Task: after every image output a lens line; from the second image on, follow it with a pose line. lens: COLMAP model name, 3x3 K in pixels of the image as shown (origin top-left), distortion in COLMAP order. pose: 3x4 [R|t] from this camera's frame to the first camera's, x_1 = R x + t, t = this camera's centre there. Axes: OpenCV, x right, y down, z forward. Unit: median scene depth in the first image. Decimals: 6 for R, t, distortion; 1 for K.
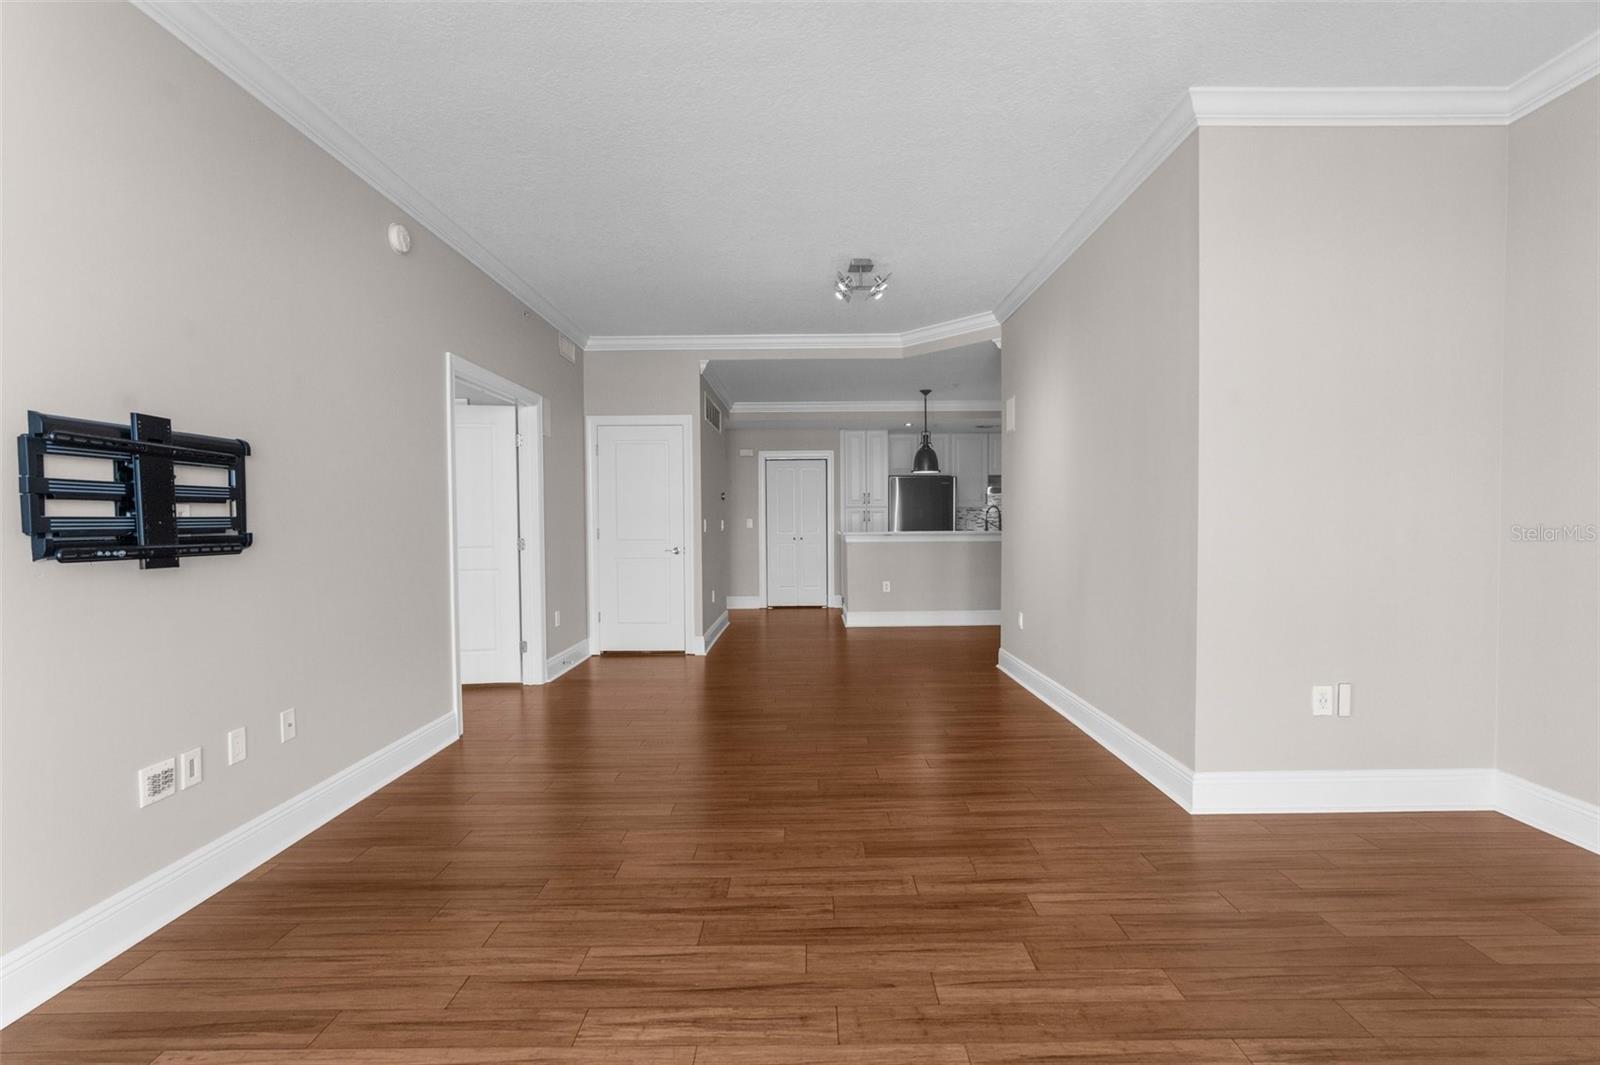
lens RADIAL K [[737.0, 0, 799.5], [0, 737.0, 534.7], [0, 0, 1]] dist [-0.022316, 0.008389]
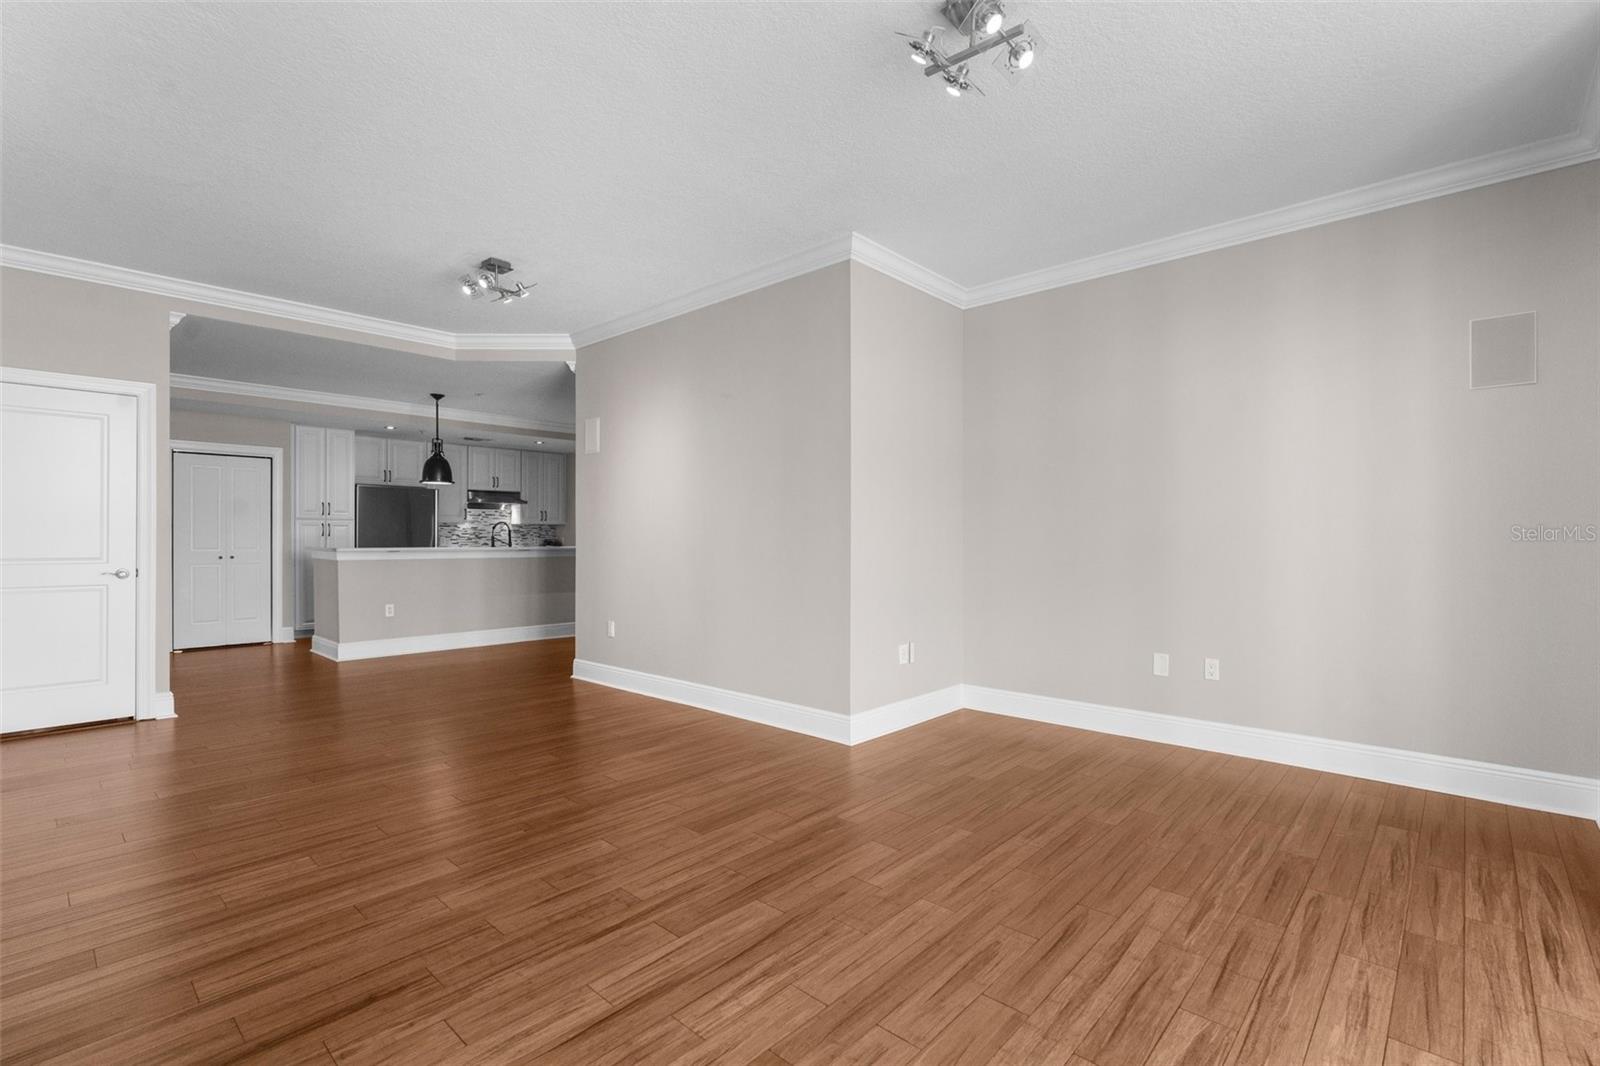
lens RADIAL K [[737.0, 0, 814.7], [0, 737.0, 542.6], [0, 0, 1]] dist [-0.022316, 0.008389]
pose [[0.661006, 0.004500, 0.750367, -0.552461], [0.006824, 0.999905, -0.012008, 0.009433], [-0.750349, 0.013058, 0.660912, 0.111445]]
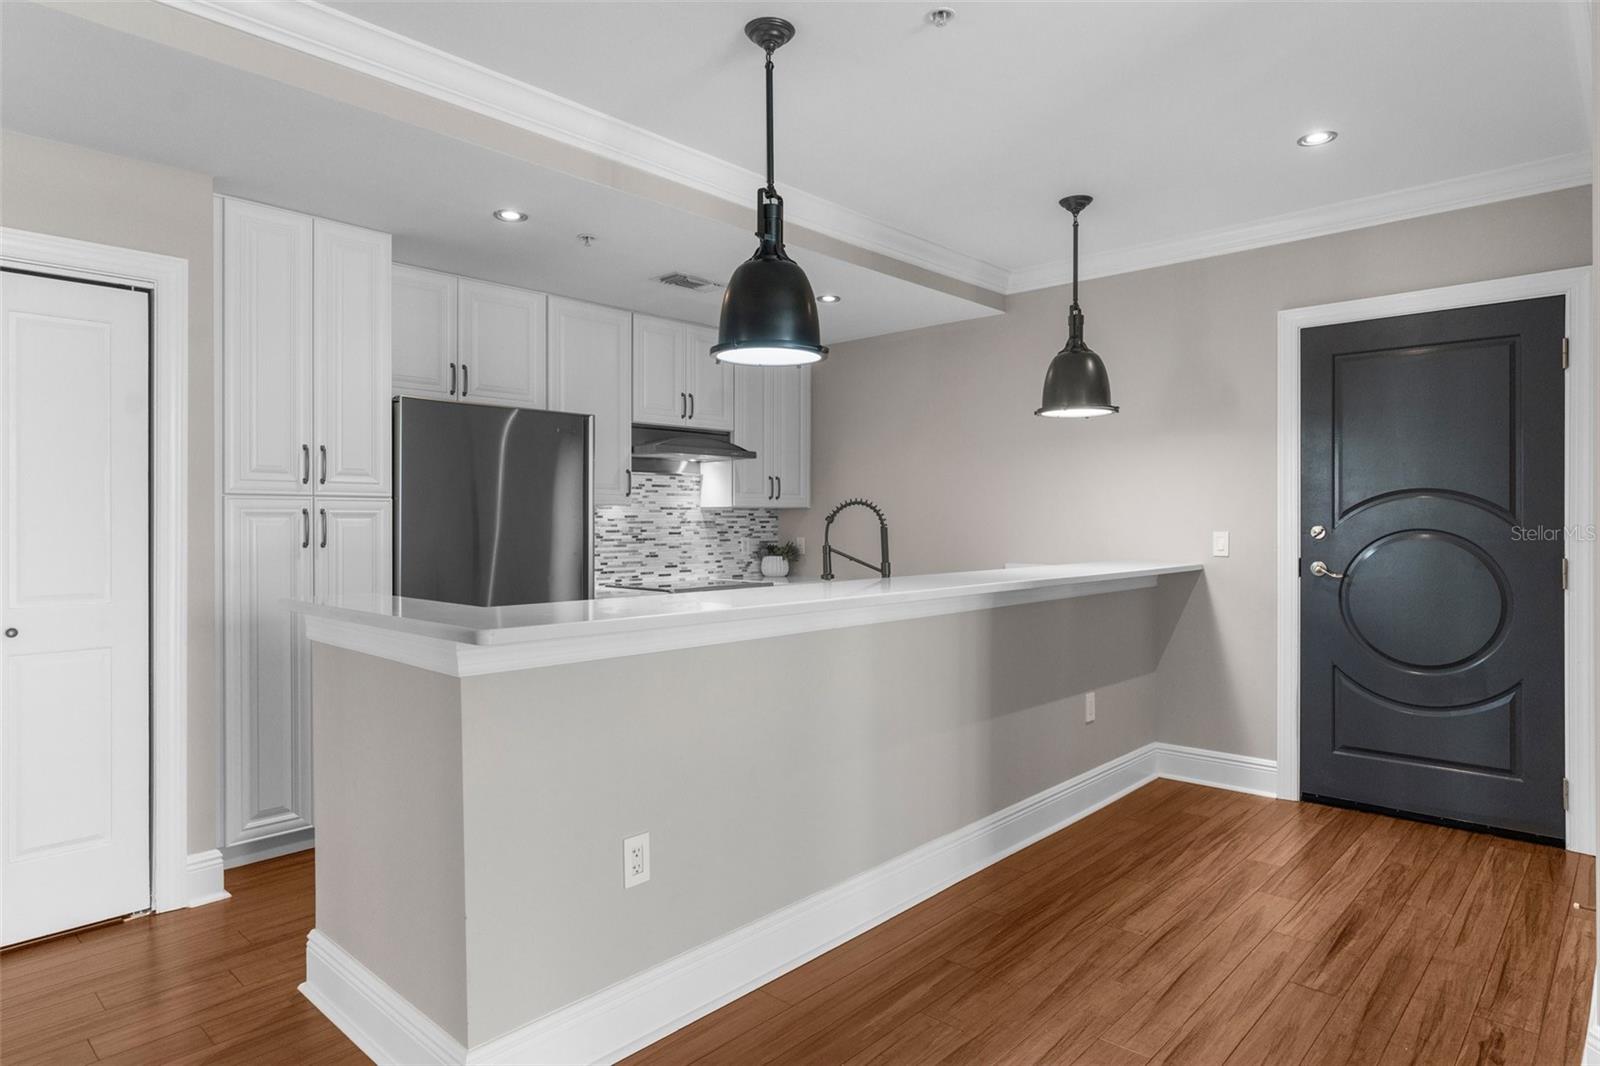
lens RADIAL K [[917.5, 0, 803.7], [0, 917.5, 519.6], [0, 0, 1]] dist [-0.015291, 0.001116]
pose [[0.665703, 0.007757, 0.746176, -0.137432], [0.013447, 0.999659, -0.022390, -0.062218], [-0.746096, 0.024939, 0.665372, 2.135686]]
